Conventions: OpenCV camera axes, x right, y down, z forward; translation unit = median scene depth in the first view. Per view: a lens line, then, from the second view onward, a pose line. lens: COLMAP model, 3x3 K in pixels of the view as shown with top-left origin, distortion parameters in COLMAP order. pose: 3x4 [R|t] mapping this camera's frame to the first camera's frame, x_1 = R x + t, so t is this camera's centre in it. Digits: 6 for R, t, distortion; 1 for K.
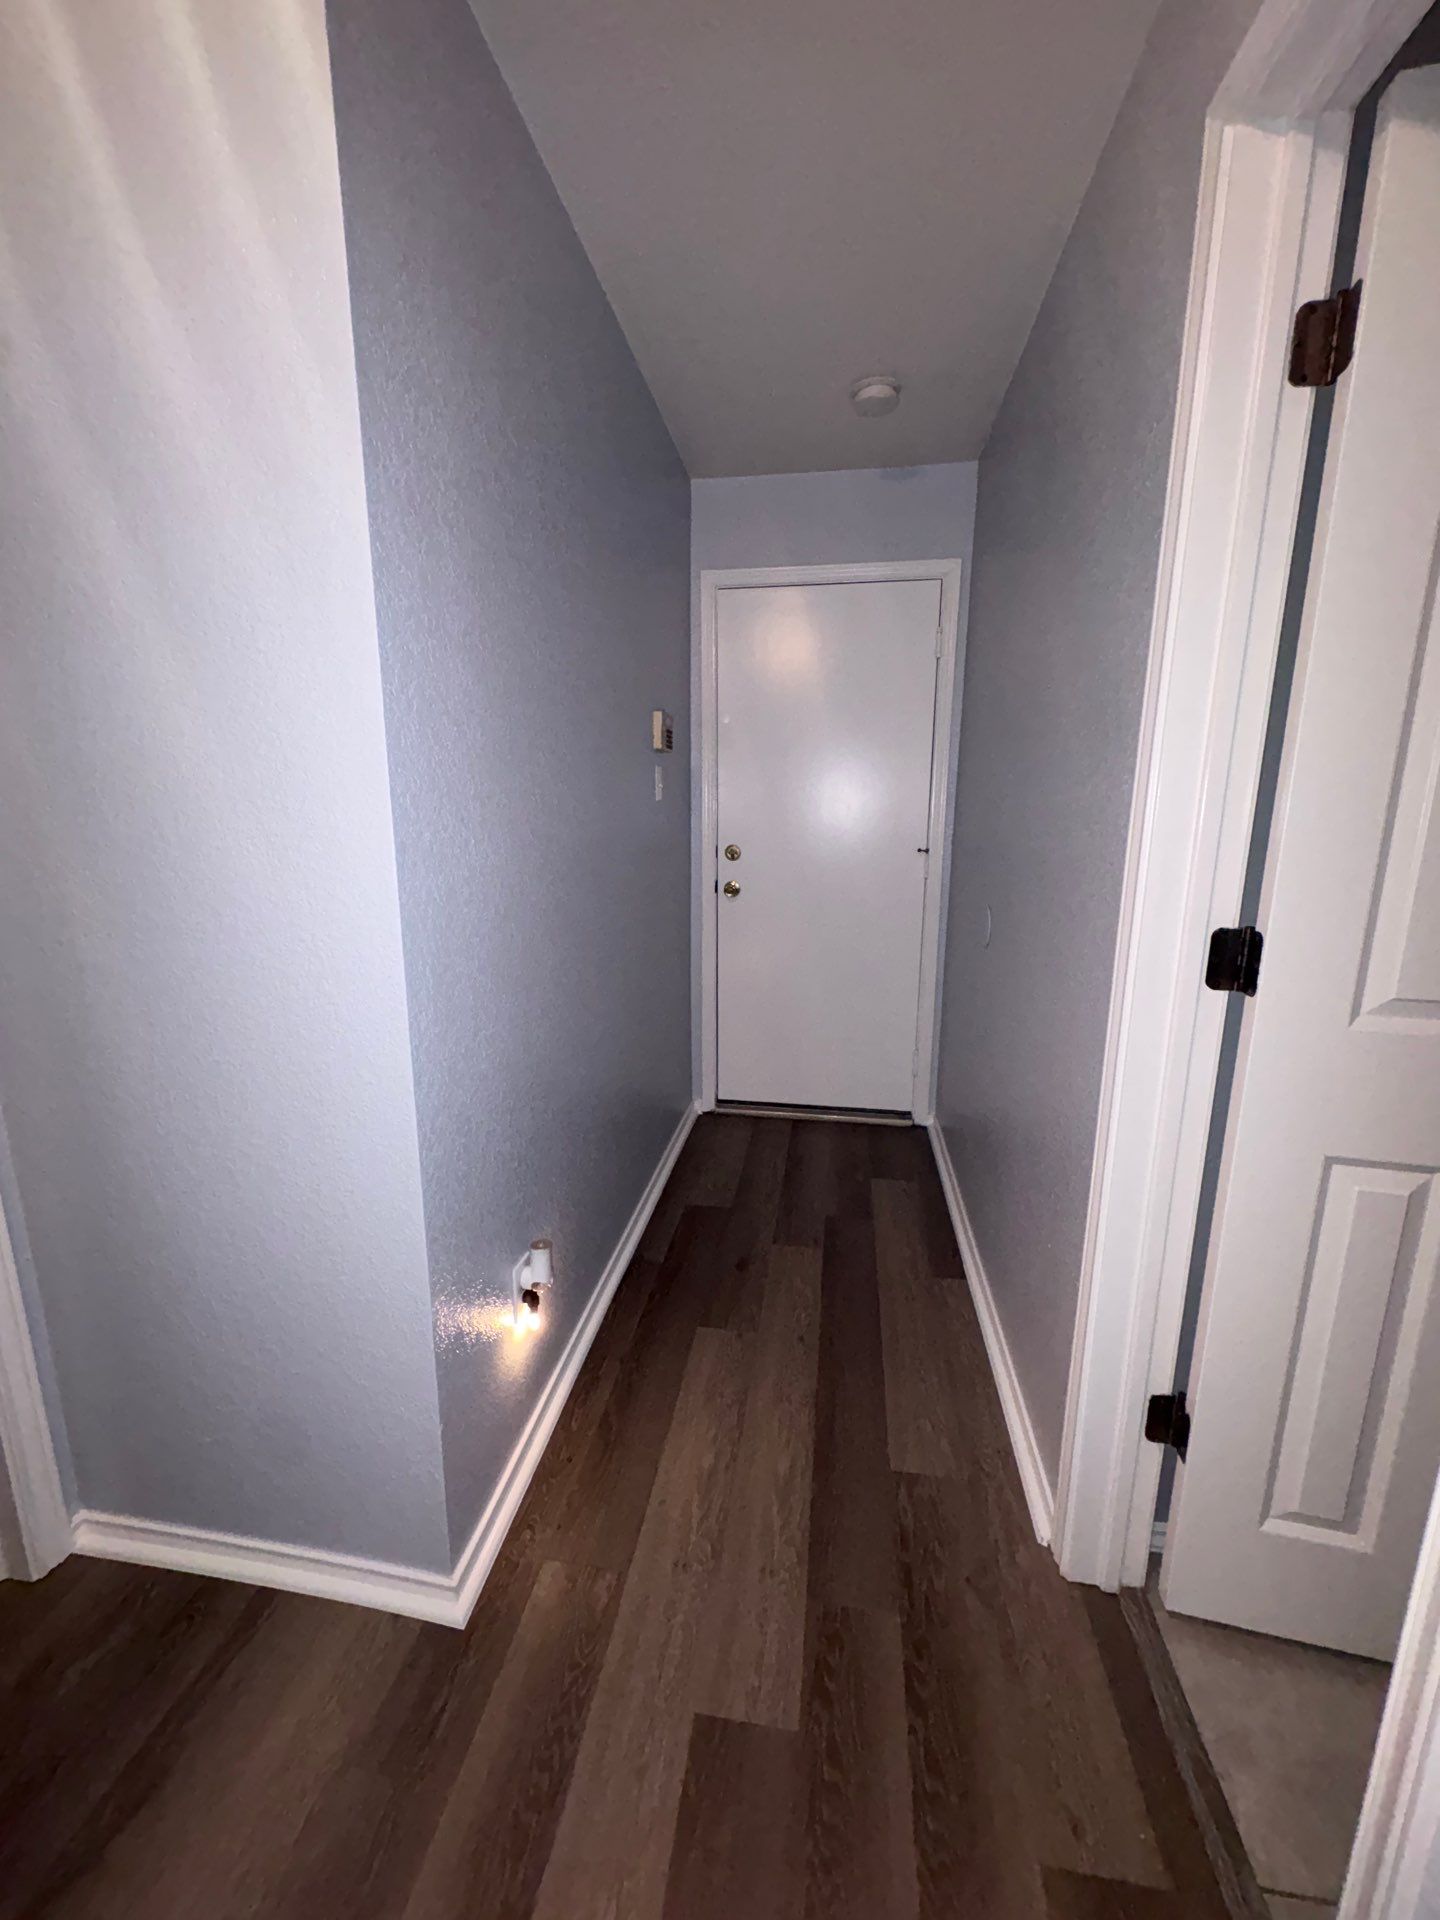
lens RADIAL K [[760.2, 0, 720.0], [0, 760.2, 960.0], [0, 0, 1]] dist [-0.002504, -0.000320]
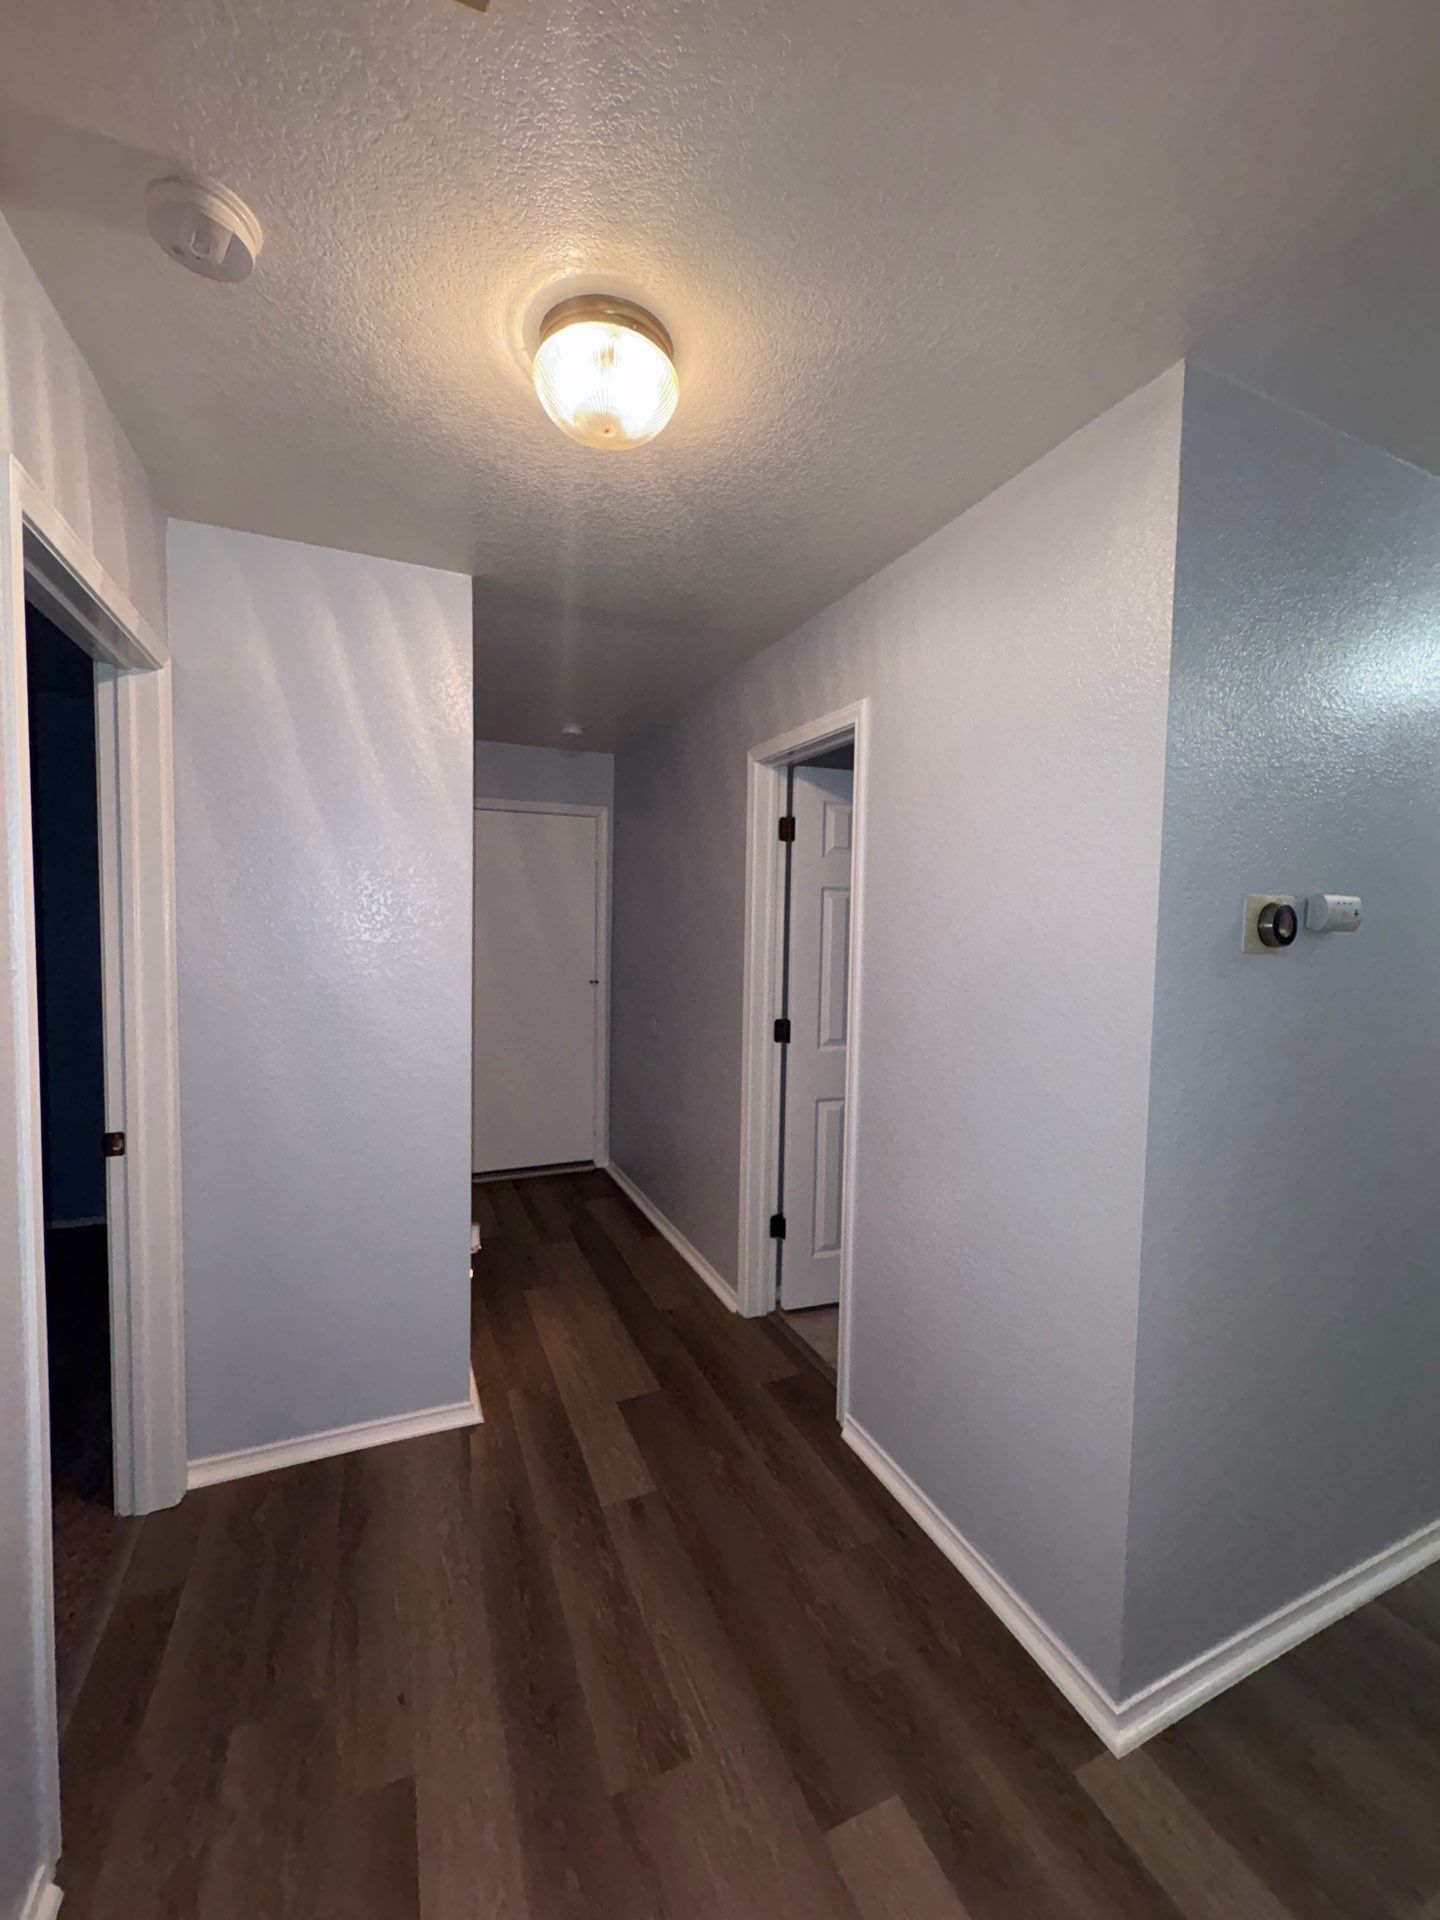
lens RADIAL K [[760.2, 0, 720.0], [0, 760.2, 960.0], [0, 0, 1]] dist [-0.002504, -0.000320]
pose [[0.841375, -0.018352, 0.540140, -0.822682], [0.095438, 0.988762, -0.115069, 0.035623], [-0.531958, 0.148366, 0.833671, -1.002747]]
